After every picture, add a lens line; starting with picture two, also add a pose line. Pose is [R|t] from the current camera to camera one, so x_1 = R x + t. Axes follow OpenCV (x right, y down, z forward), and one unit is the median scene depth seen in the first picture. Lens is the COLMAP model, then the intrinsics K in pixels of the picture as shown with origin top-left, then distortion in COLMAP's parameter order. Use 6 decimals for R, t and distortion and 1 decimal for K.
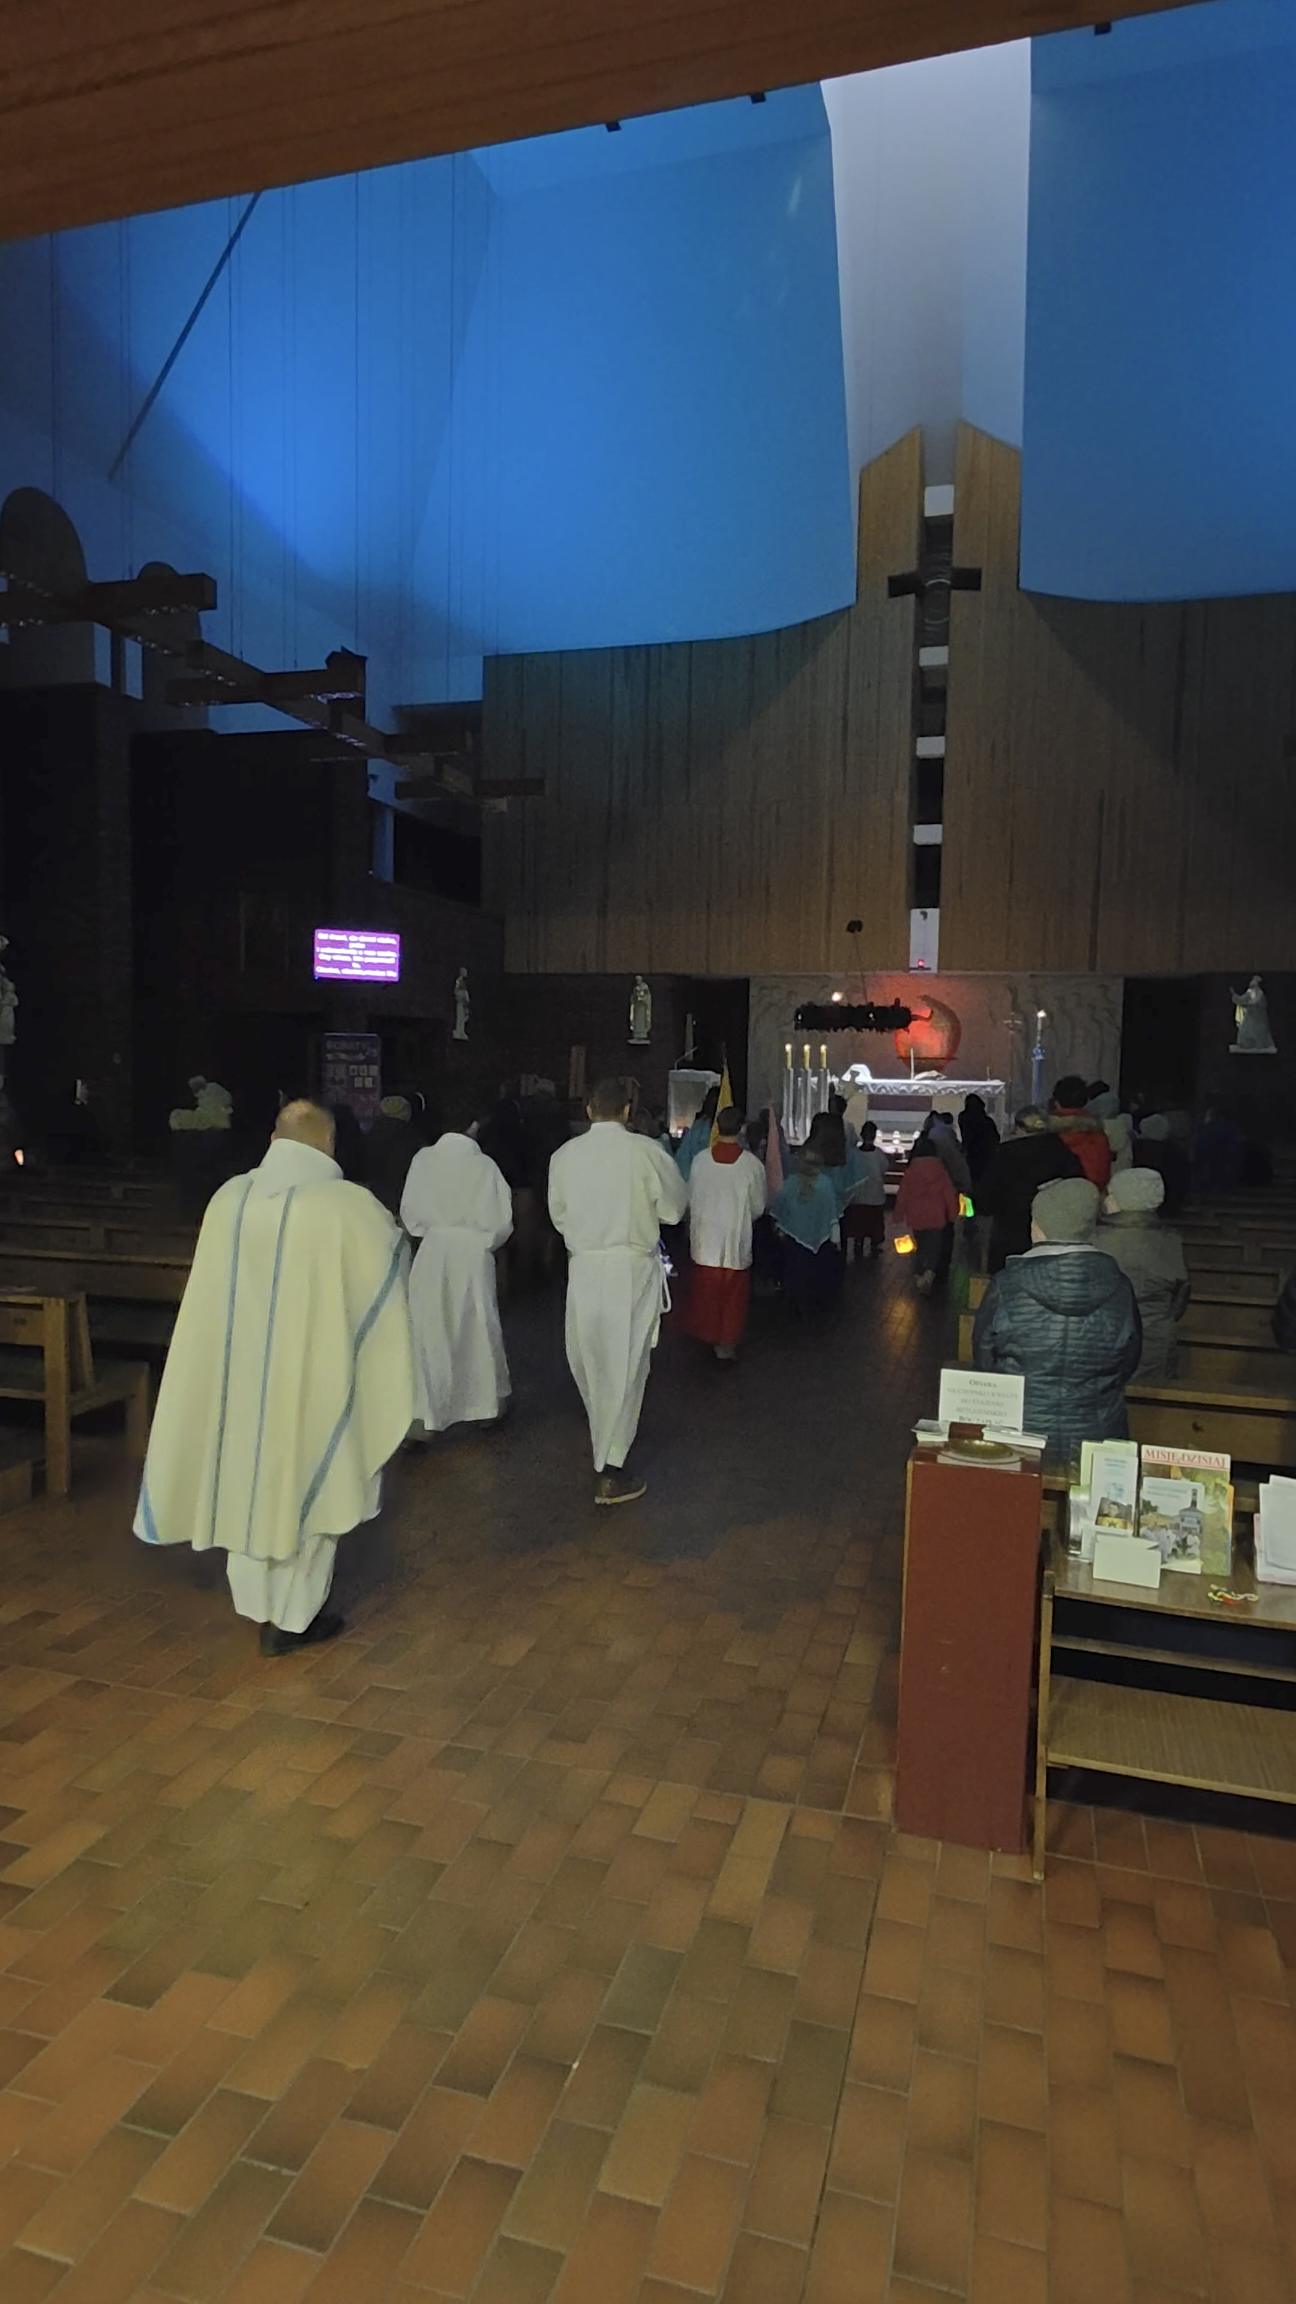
lens RADIAL K [[1286.6, 0, 648.0], [0, 1286.6, 1152.0], [0, 0, 1]] dist [0.005566, 0.000702]
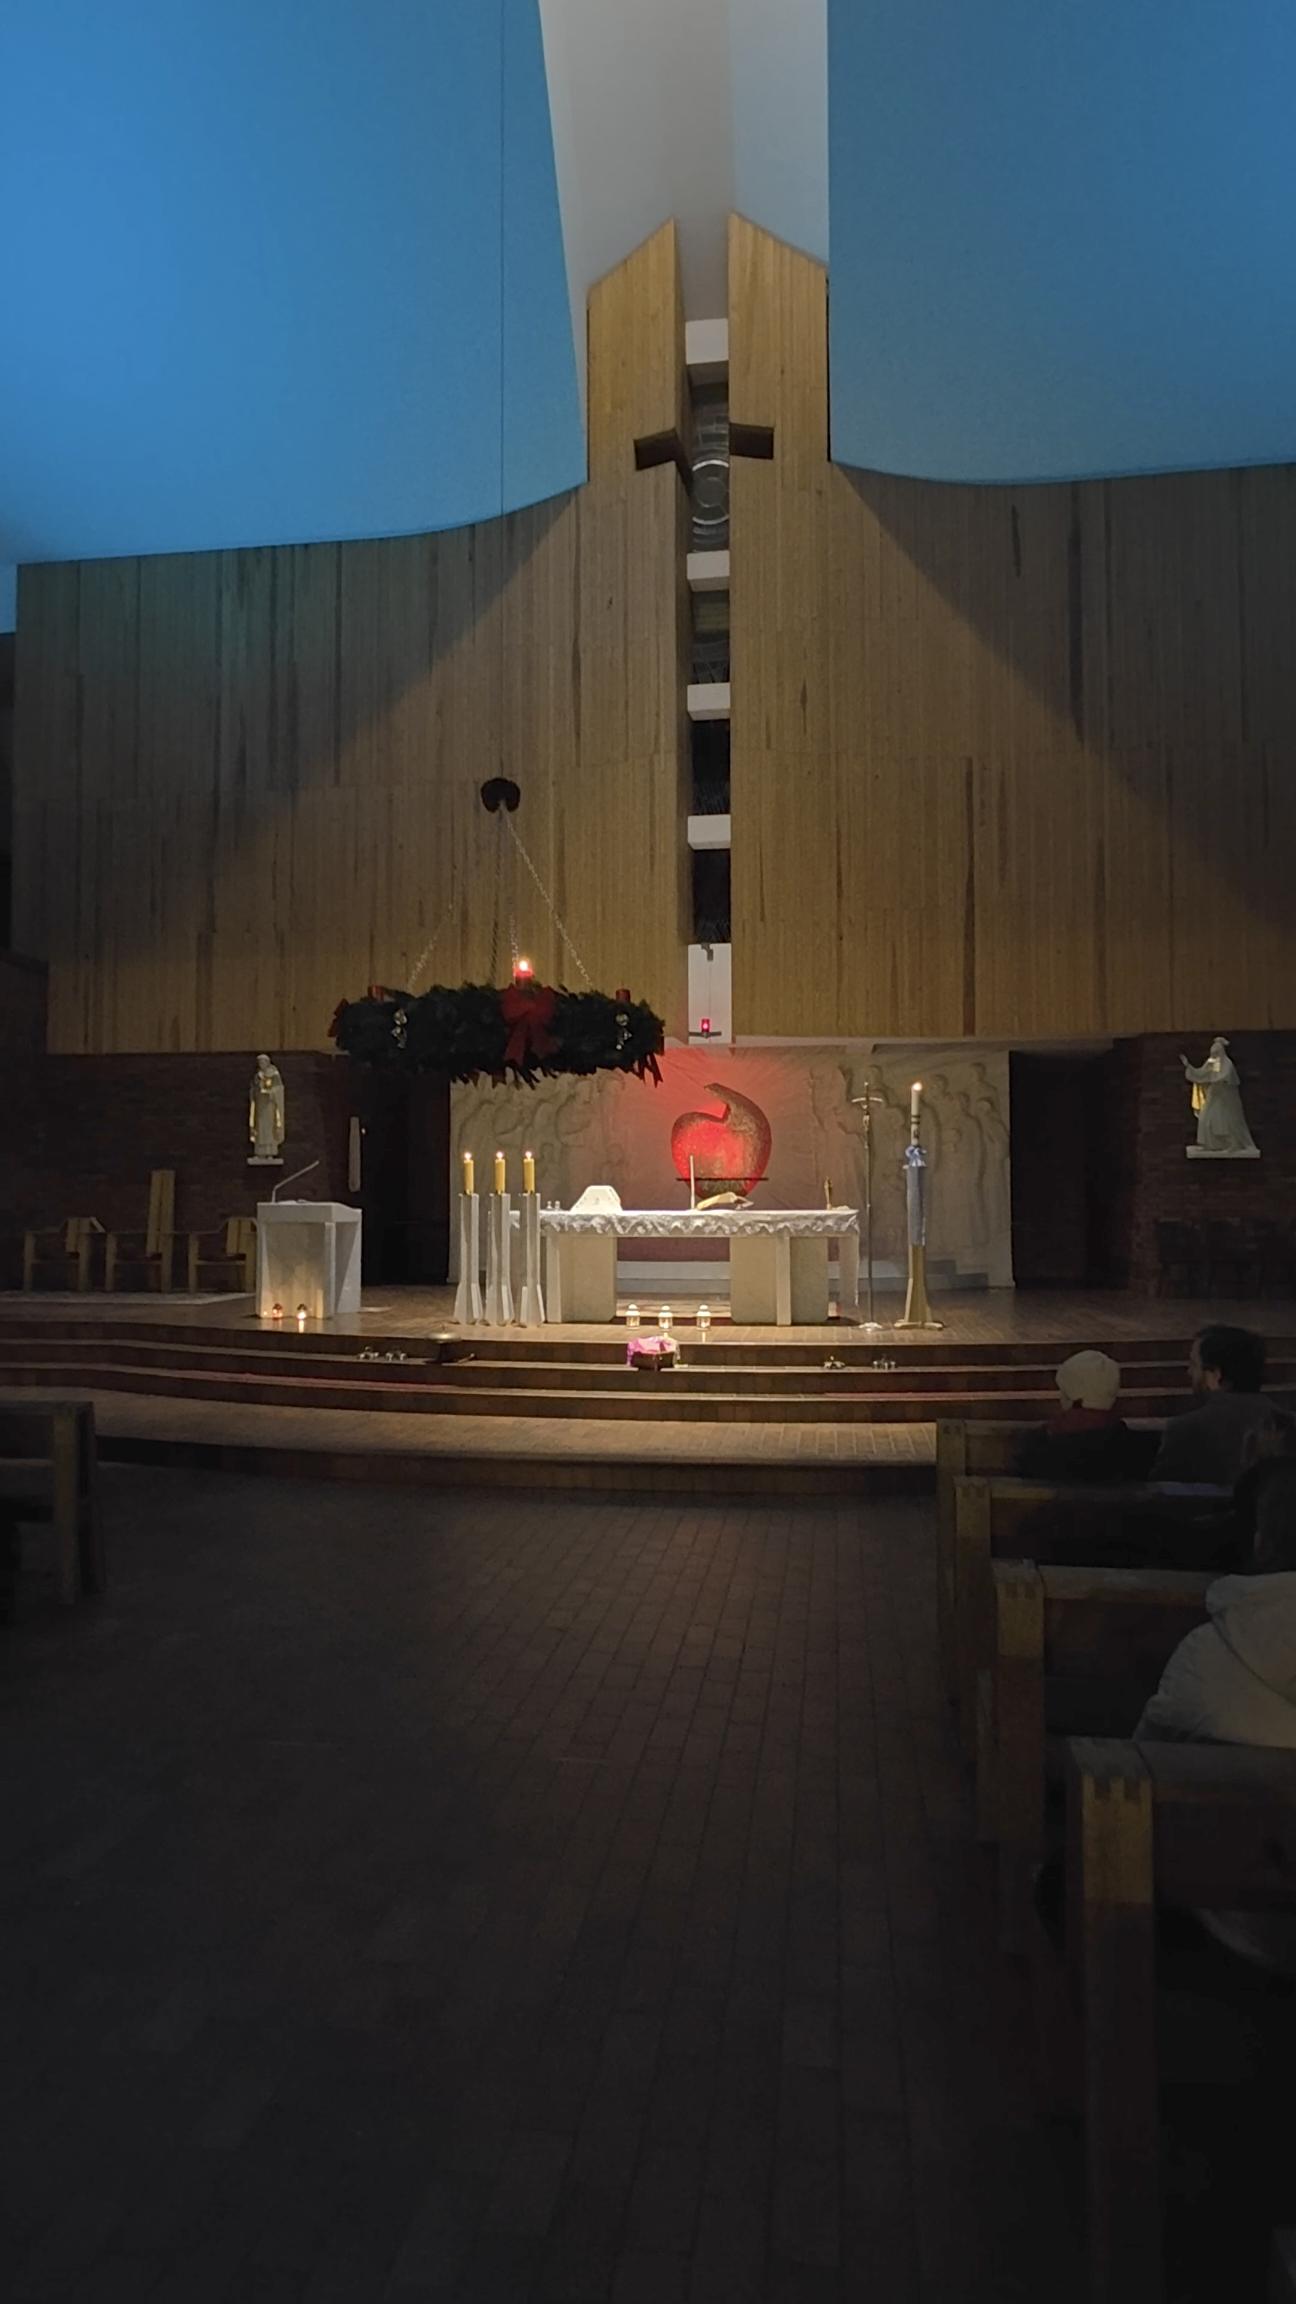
lens RADIAL K [[1286.6, 0, 648.0], [0, 1286.6, 1152.0], [0, 0, 1]] dist [0.005566, 0.000702]
pose [[0.988944, -0.014724, 0.147560, 0.091314], [0.030994, 0.993605, -0.108577, -0.018546], [-0.145017, 0.111950, 0.983075, 0.396469]]
